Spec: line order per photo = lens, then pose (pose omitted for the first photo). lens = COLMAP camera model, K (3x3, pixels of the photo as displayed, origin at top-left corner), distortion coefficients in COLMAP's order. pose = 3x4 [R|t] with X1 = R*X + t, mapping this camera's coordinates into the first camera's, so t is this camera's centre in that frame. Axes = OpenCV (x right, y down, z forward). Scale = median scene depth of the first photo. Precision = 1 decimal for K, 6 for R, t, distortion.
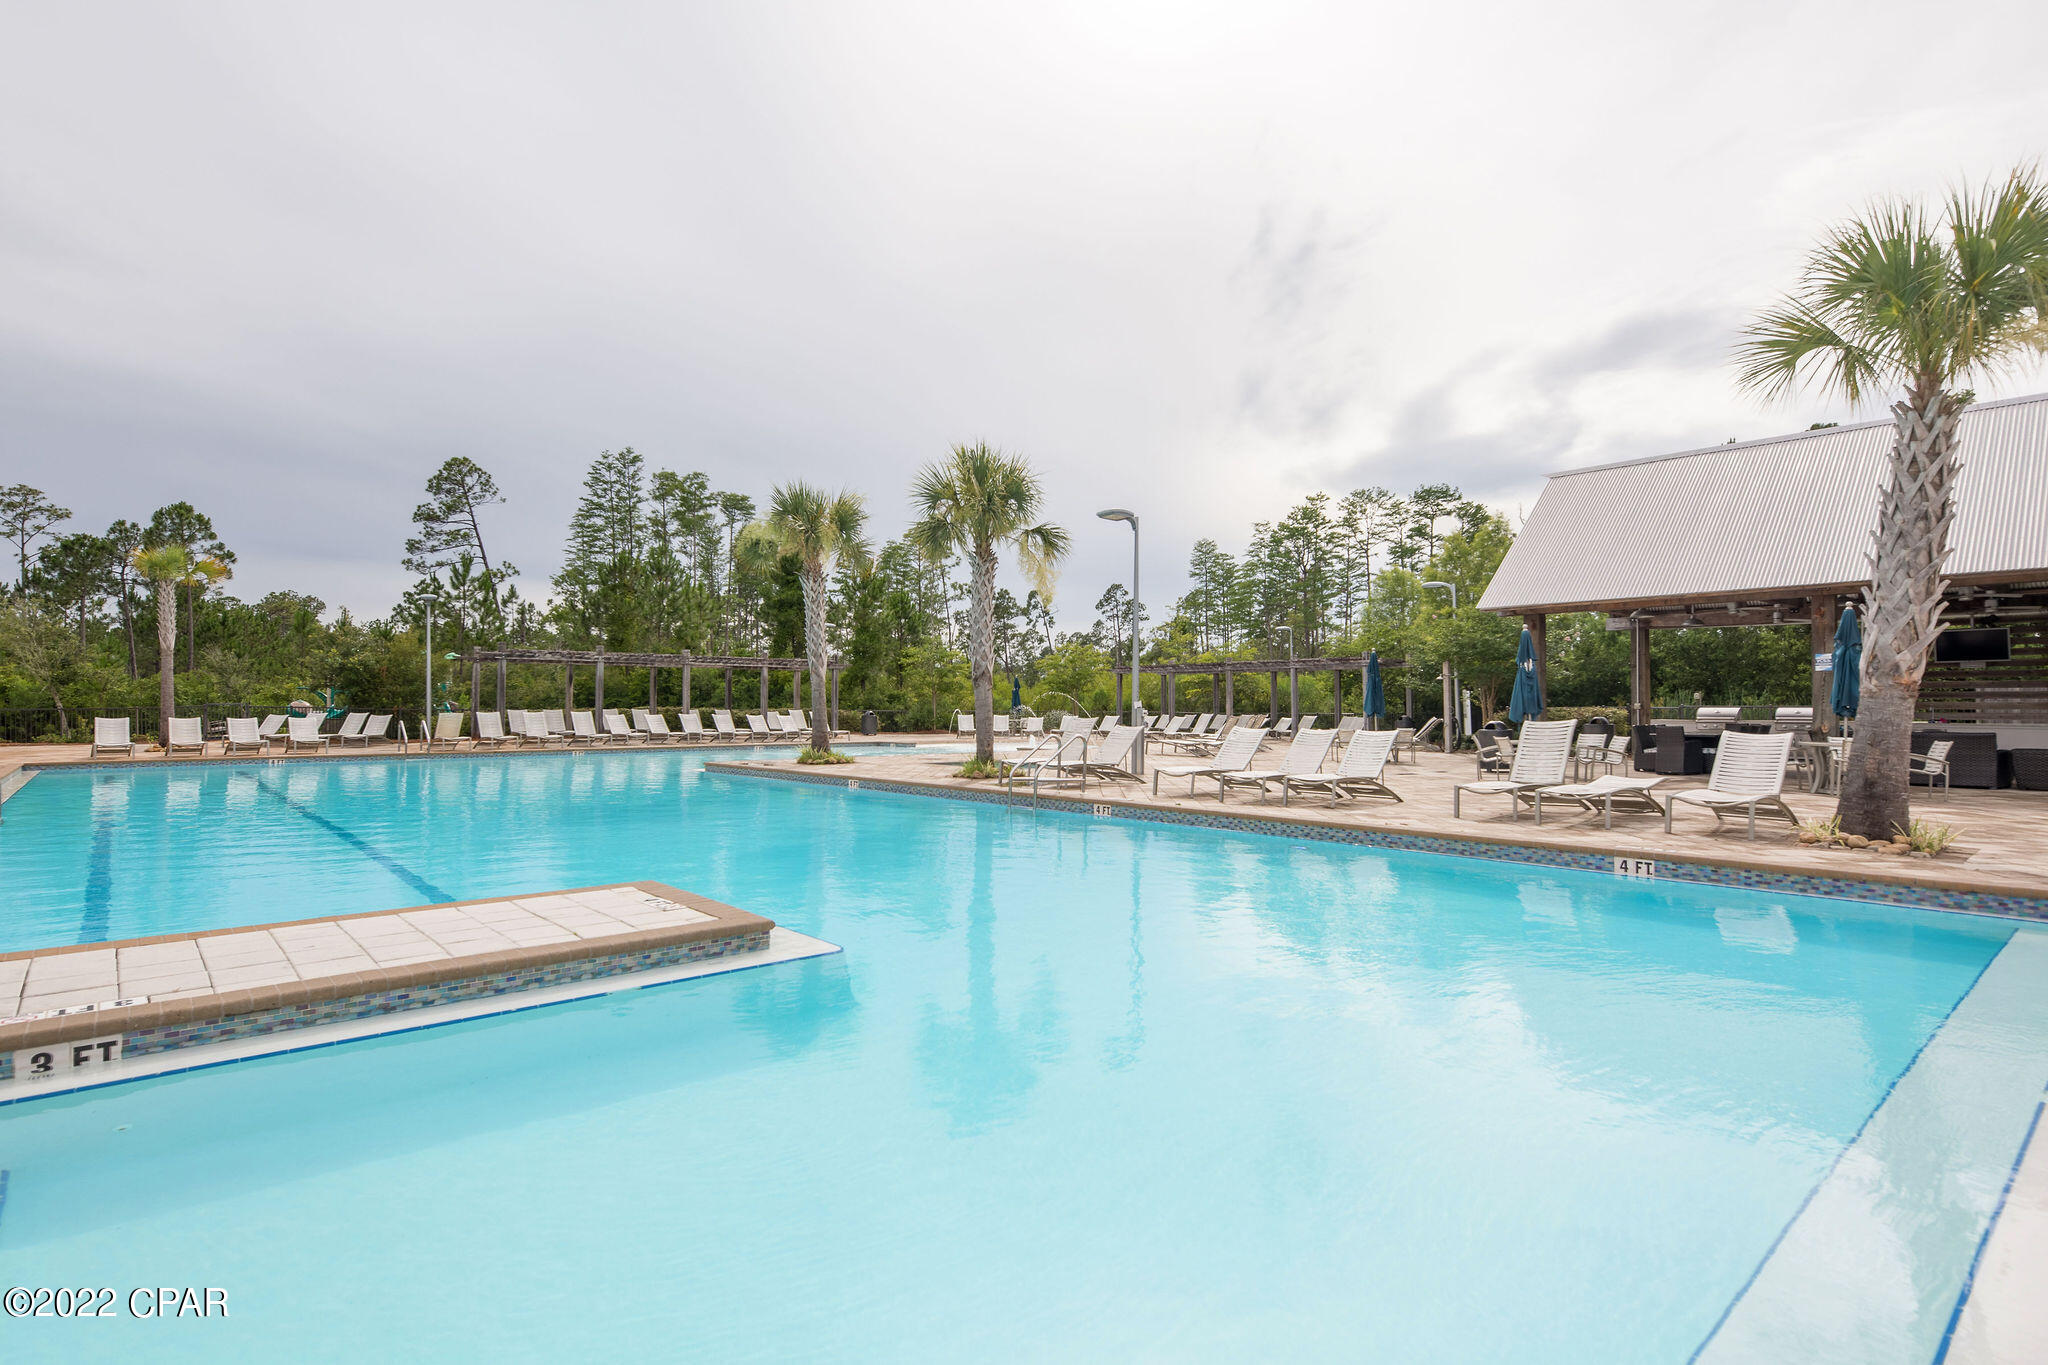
lens RADIAL K [[1057.0, 0, 1049.5], [0, 1057.0, 680.2], [0, 0, 1]] dist [-0.000105, -0.000540]
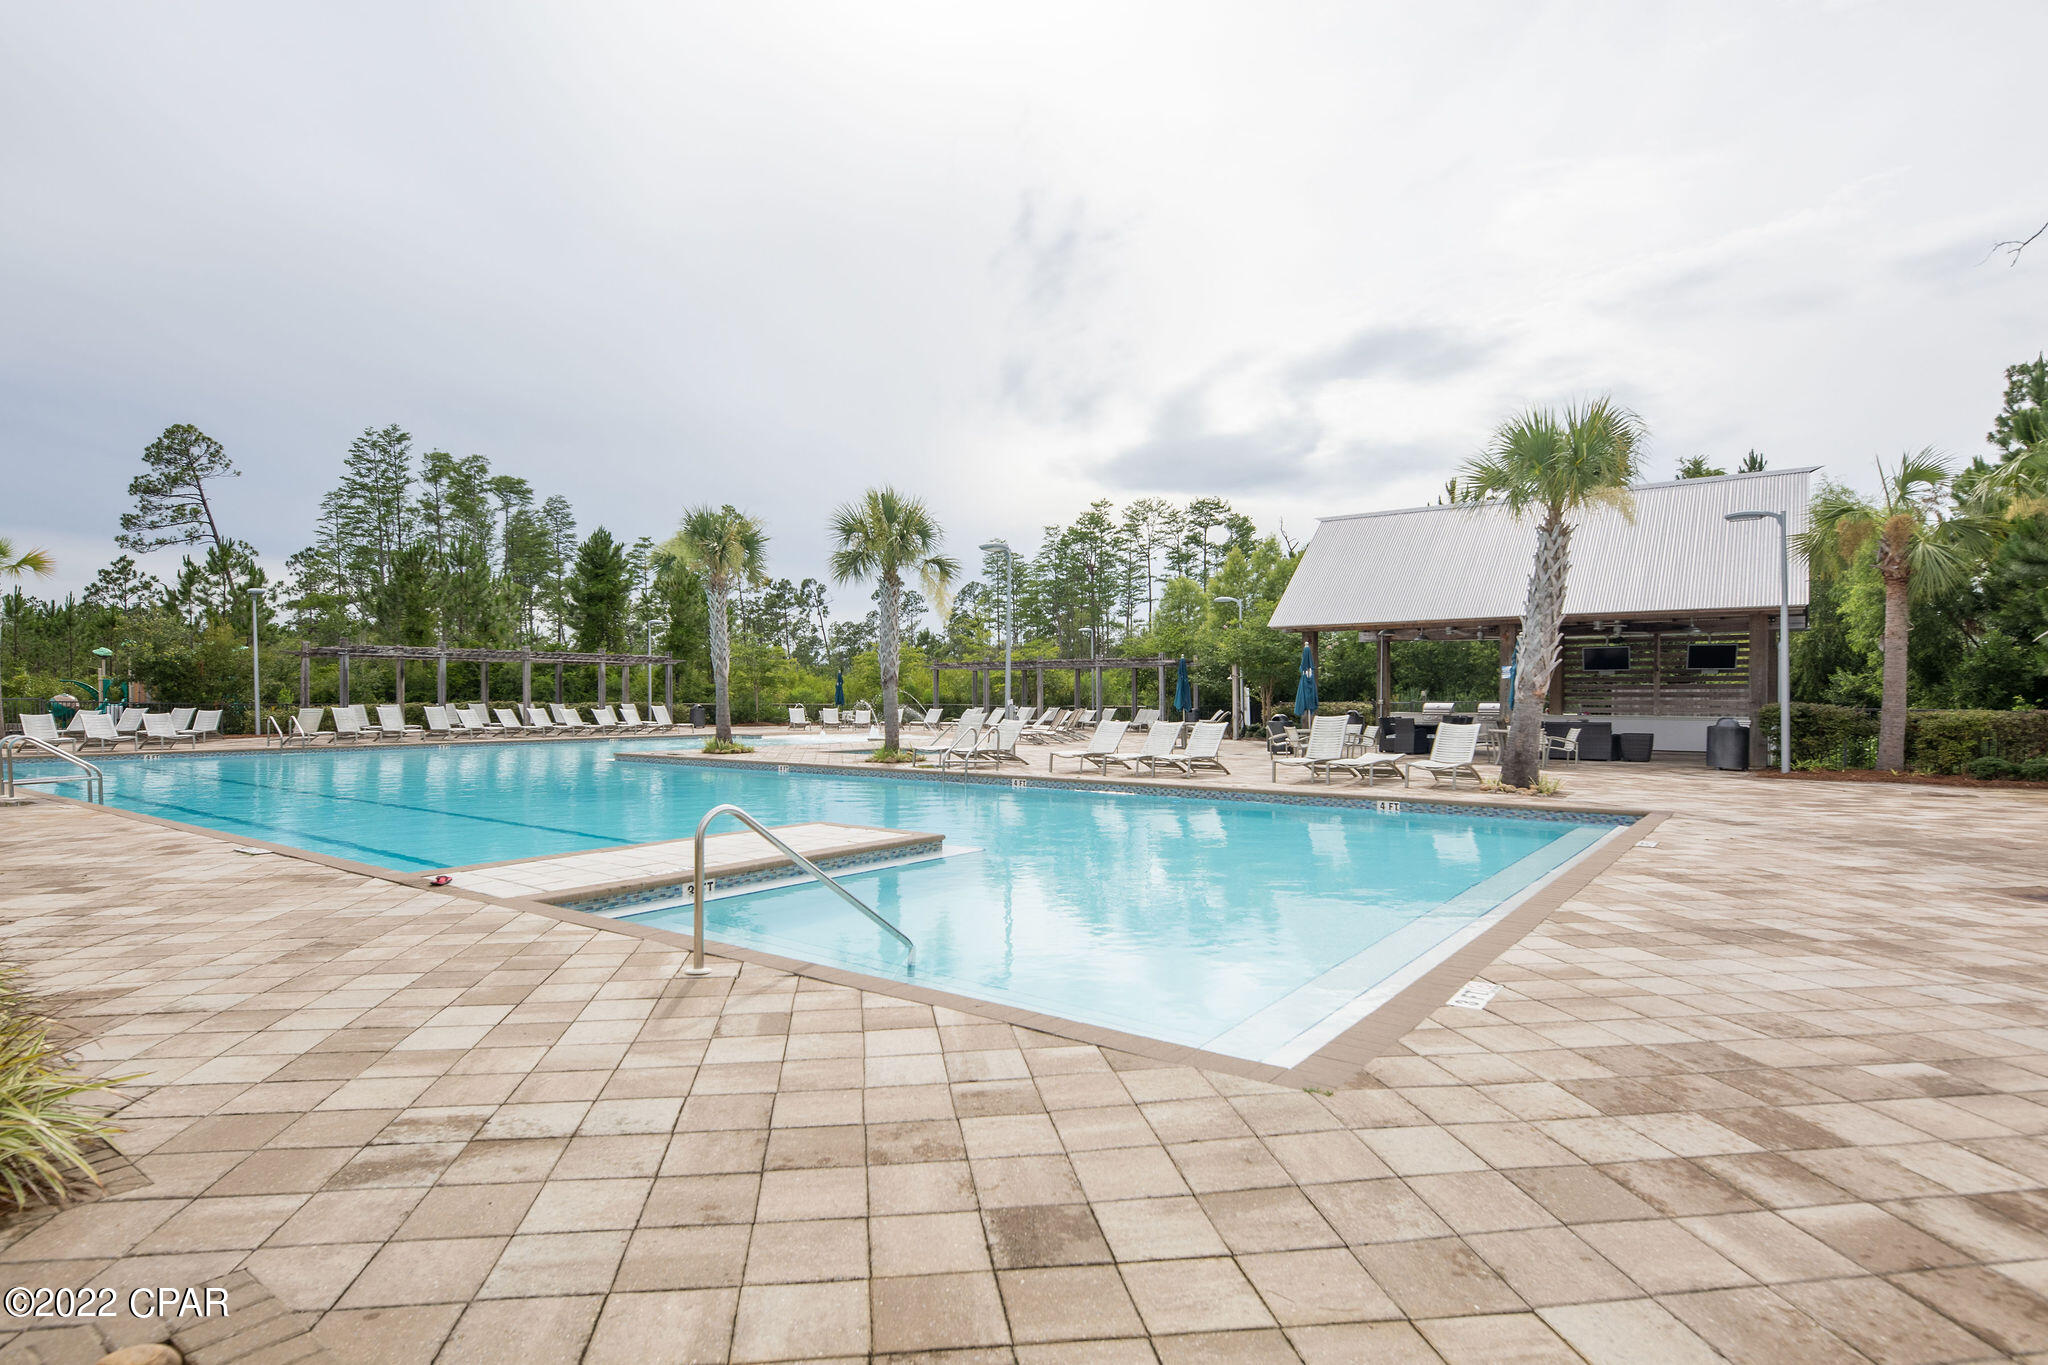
lens RADIAL K [[1039.5, 0, 1022.5], [0, 1039.5, 708.8], [0, 0, 1]] dist [-0.001322, -0.000317]
pose [[0.983453, -0.001941, 0.181155, -0.082412], [-0.004501, 0.999372, 0.035144, -0.007986], [-0.181110, -0.035378, 0.982826, -0.132502]]
